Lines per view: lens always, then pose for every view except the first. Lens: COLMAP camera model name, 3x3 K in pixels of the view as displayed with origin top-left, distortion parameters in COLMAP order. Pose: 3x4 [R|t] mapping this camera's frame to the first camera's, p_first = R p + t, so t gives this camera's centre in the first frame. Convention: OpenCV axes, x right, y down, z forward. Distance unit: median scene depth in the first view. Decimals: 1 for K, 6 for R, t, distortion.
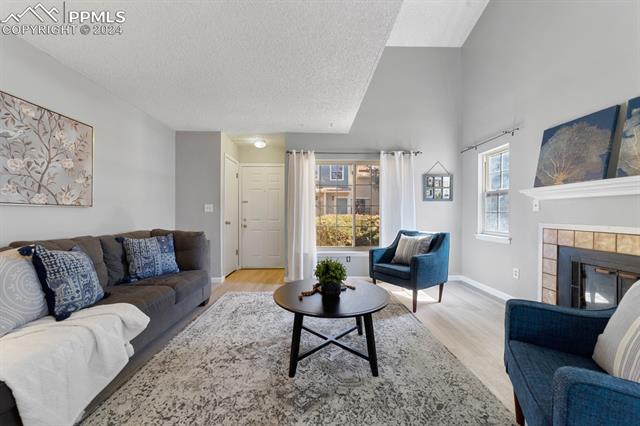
lens RADIAL K [[249.6, 0, 320.5], [0, 249.6, 213.8], [0, 0, 1]] dist [-0.010771, 0.002774]
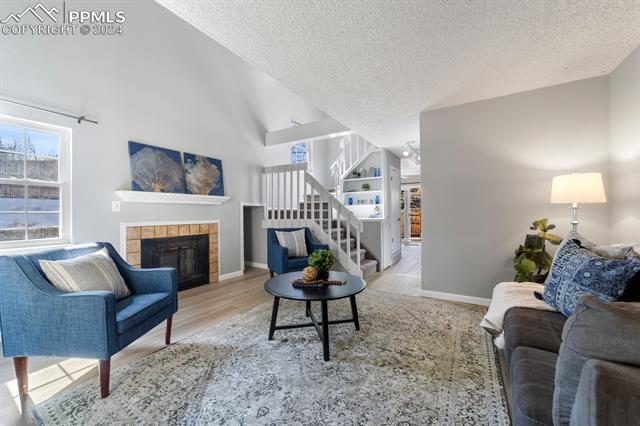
lens RADIAL K [[249.6, 0, 321.3], [0, 249.6, 213.7], [0, 0, 1]] dist [-0.010771, 0.002774]
pose [[-0.838553, 0.004166, 0.544804, -0.542104], [0.003785, 0.999991, -0.001819, 0.004408], [-0.544807, 0.000537, -0.838561, 1.750367]]
